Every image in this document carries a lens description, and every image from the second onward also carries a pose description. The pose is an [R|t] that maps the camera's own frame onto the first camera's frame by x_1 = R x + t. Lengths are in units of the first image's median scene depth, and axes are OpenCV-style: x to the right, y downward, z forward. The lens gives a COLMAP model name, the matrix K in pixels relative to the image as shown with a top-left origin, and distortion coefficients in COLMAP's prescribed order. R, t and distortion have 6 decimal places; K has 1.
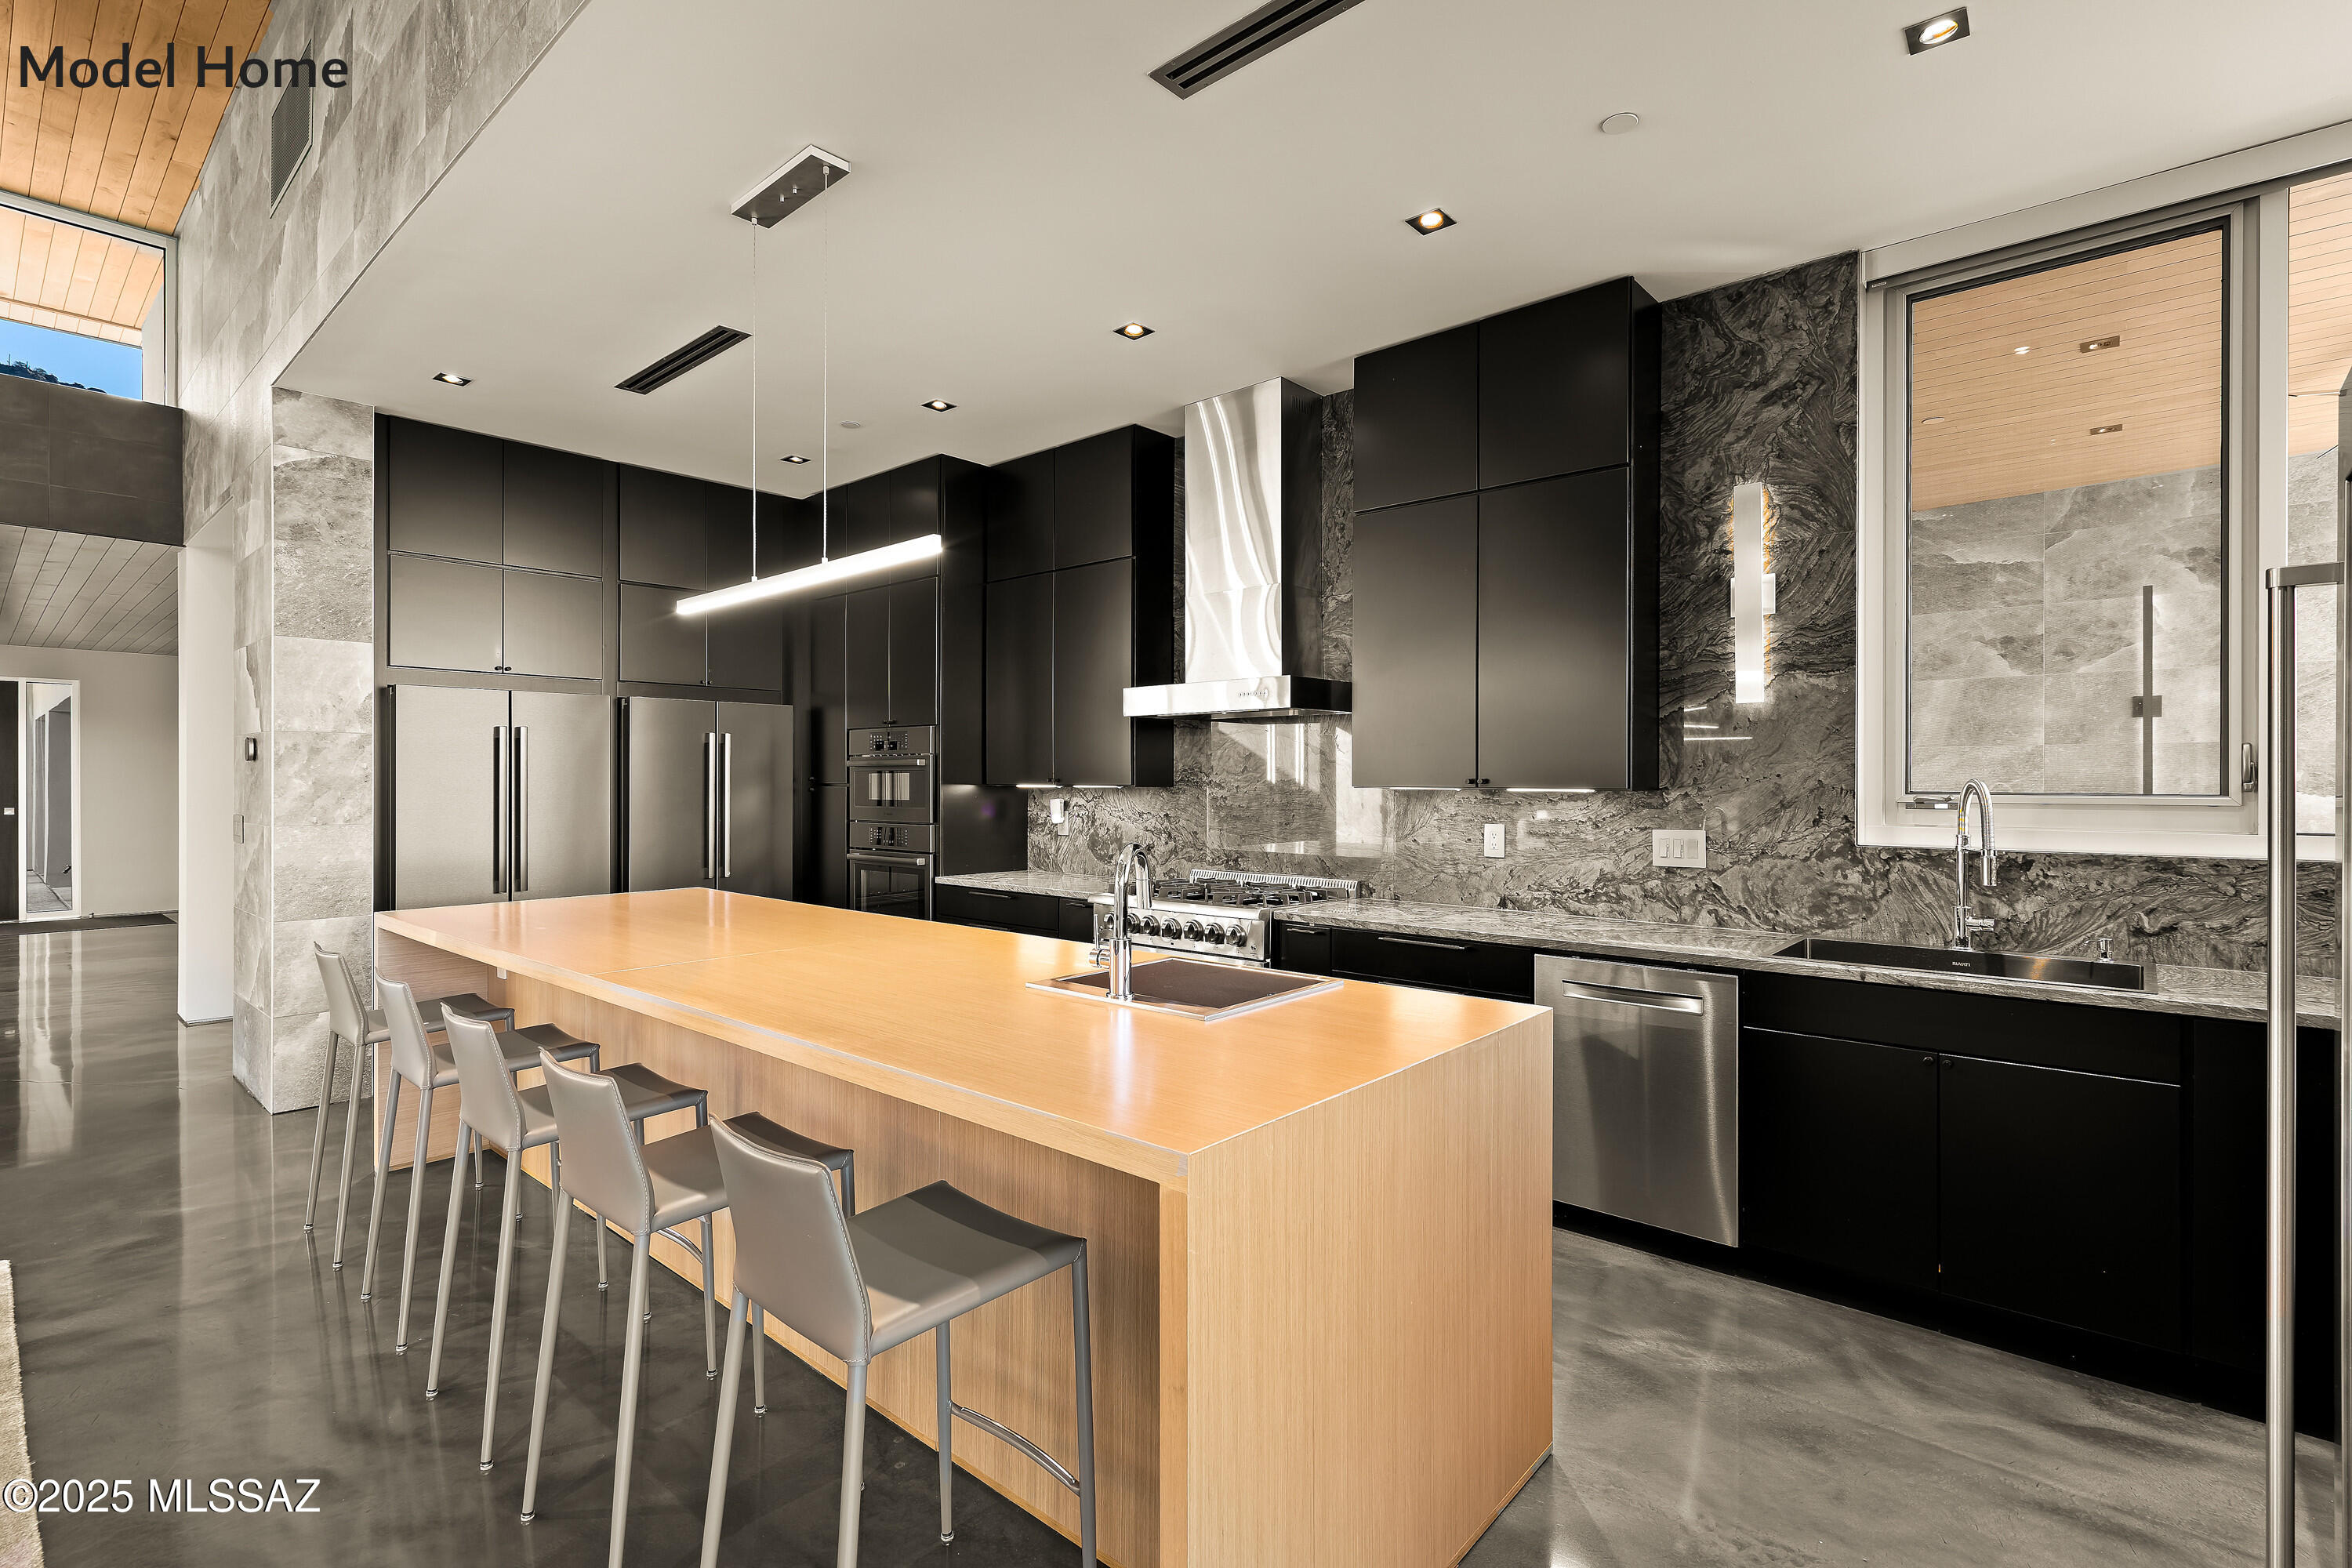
lens RADIAL K [[1074.7, 0, 1181.0], [0, 1074.7, 784.8], [0, 0, 1]] dist [0.003489, 0.000693]
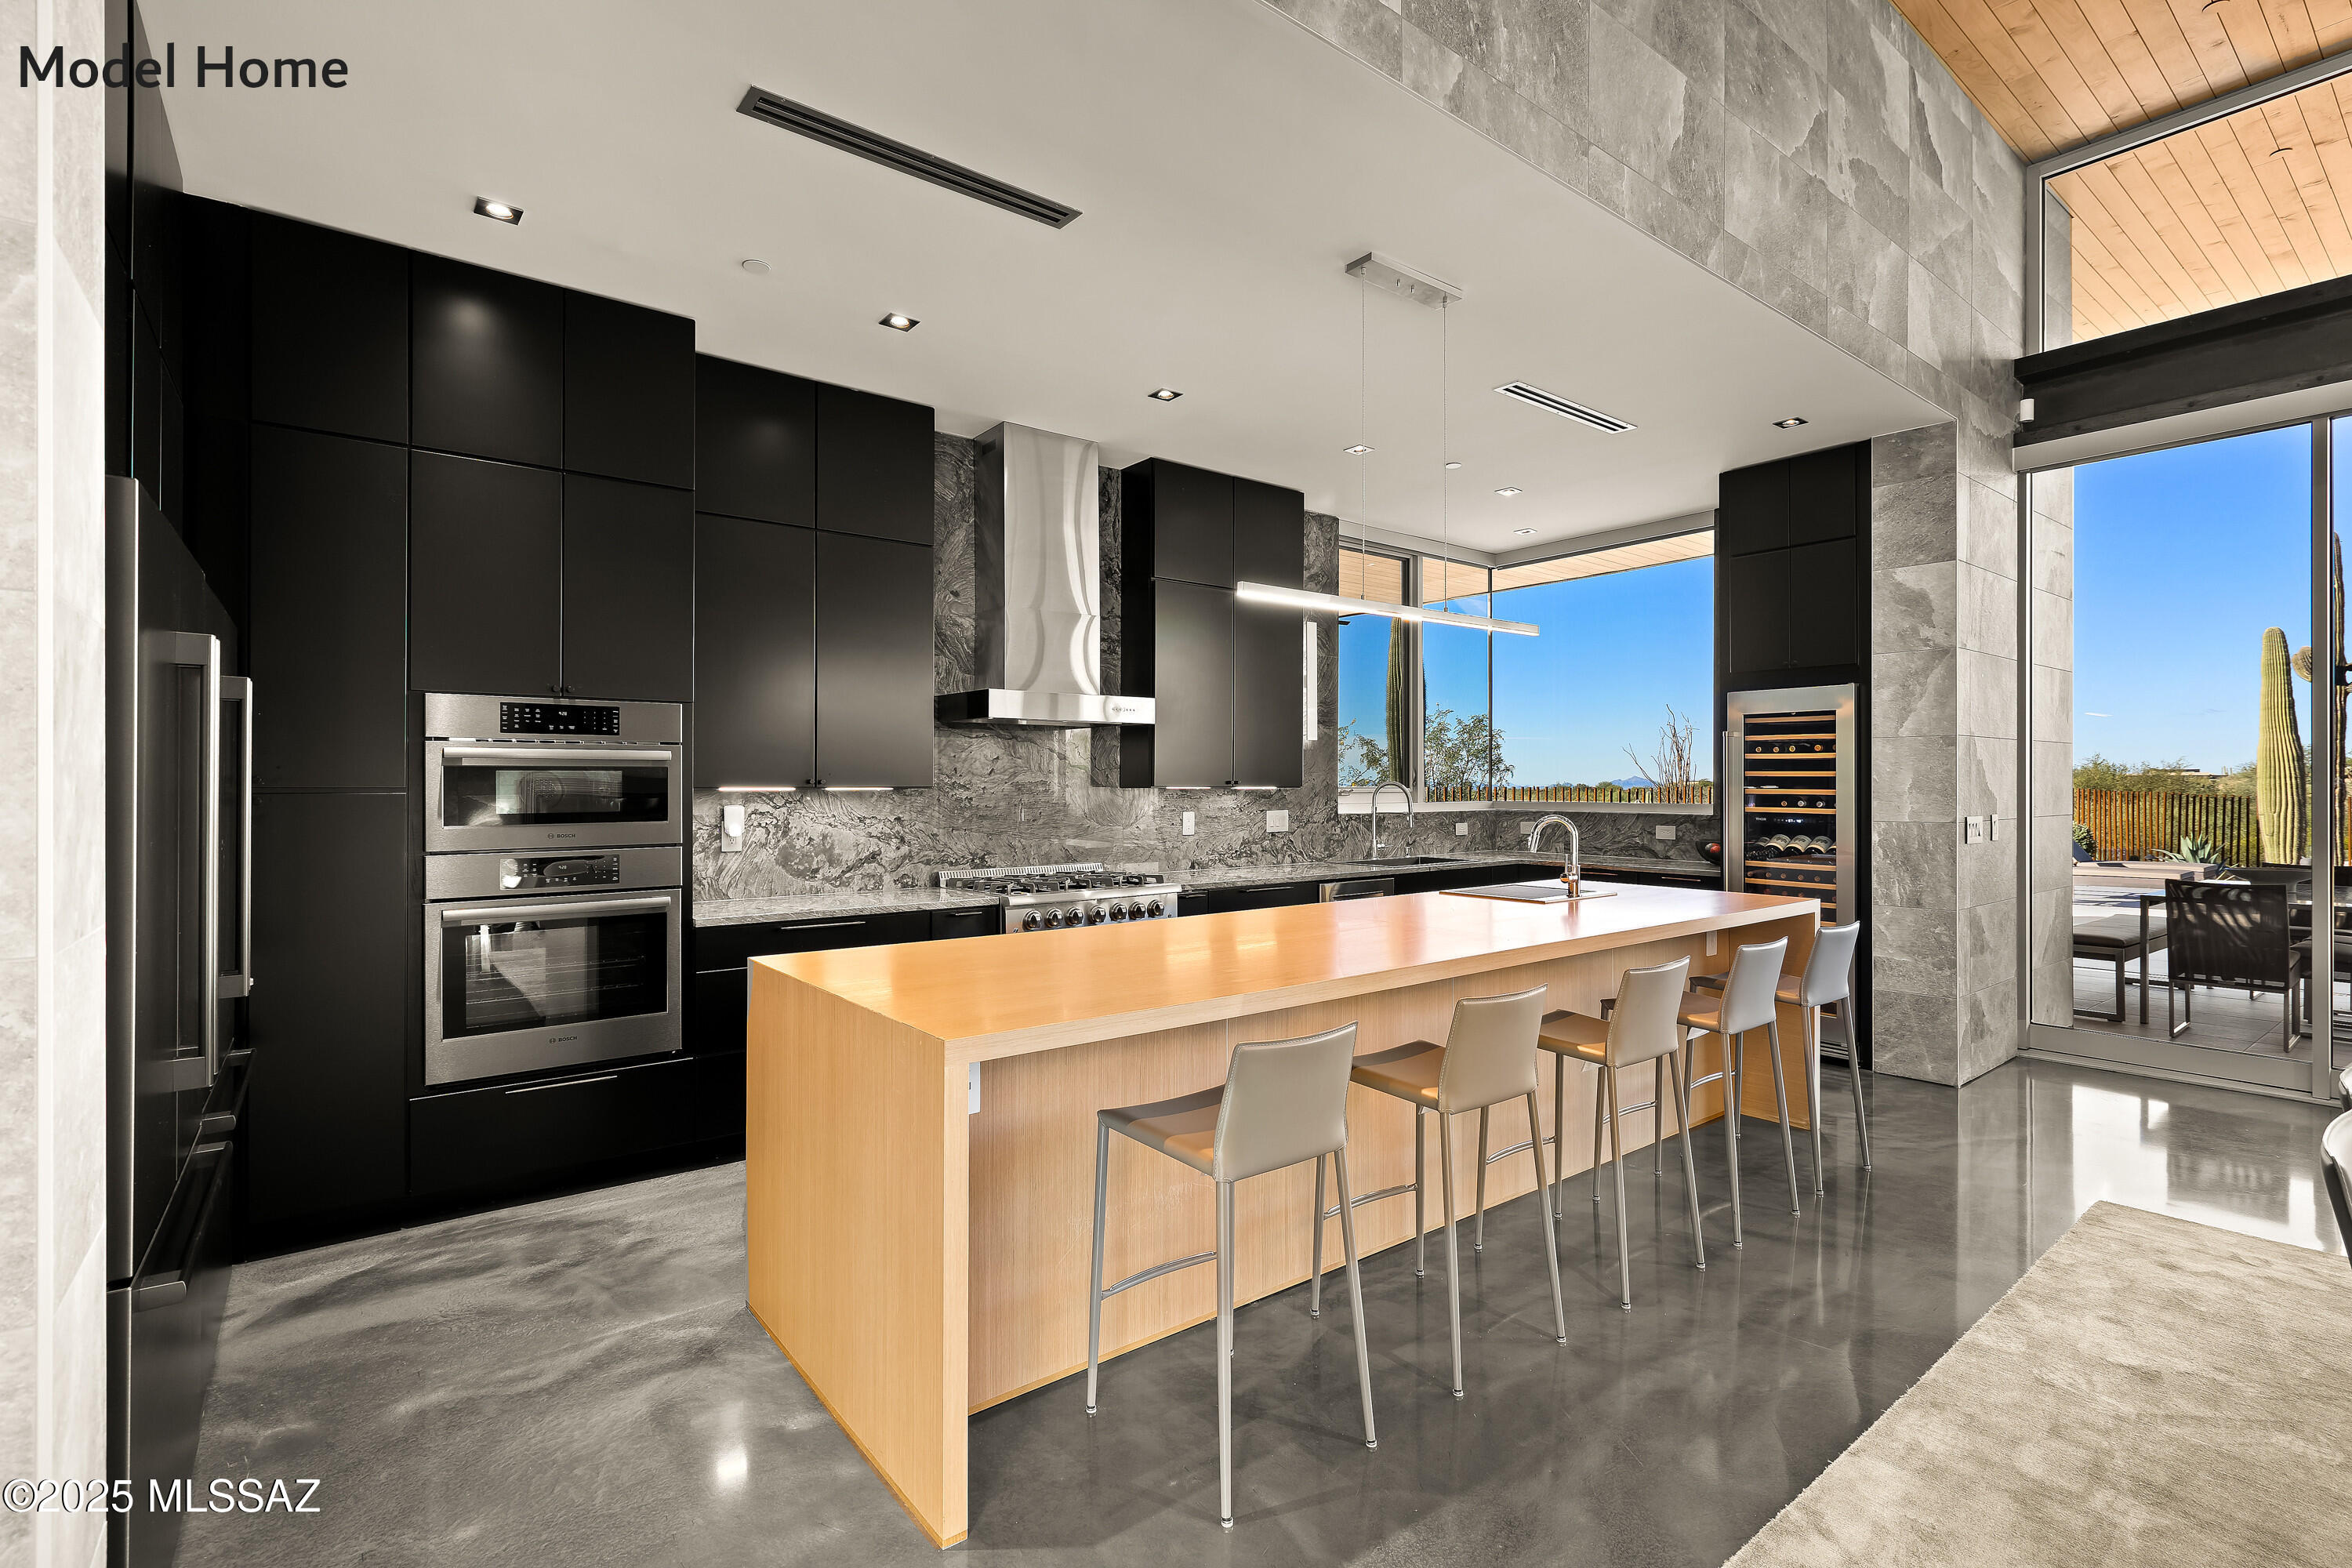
lens RADIAL K [[1074.7, 0, 1179.8], [0, 1074.7, 780.1], [0, 0, 1]] dist [0.003489, 0.000693]
pose [[0.194953, 0.000358, 0.980812, -1.124018], [0.003136, 0.999995, -0.000988, -0.004755], [-0.980808, 0.003269, 0.194951, 0.727302]]
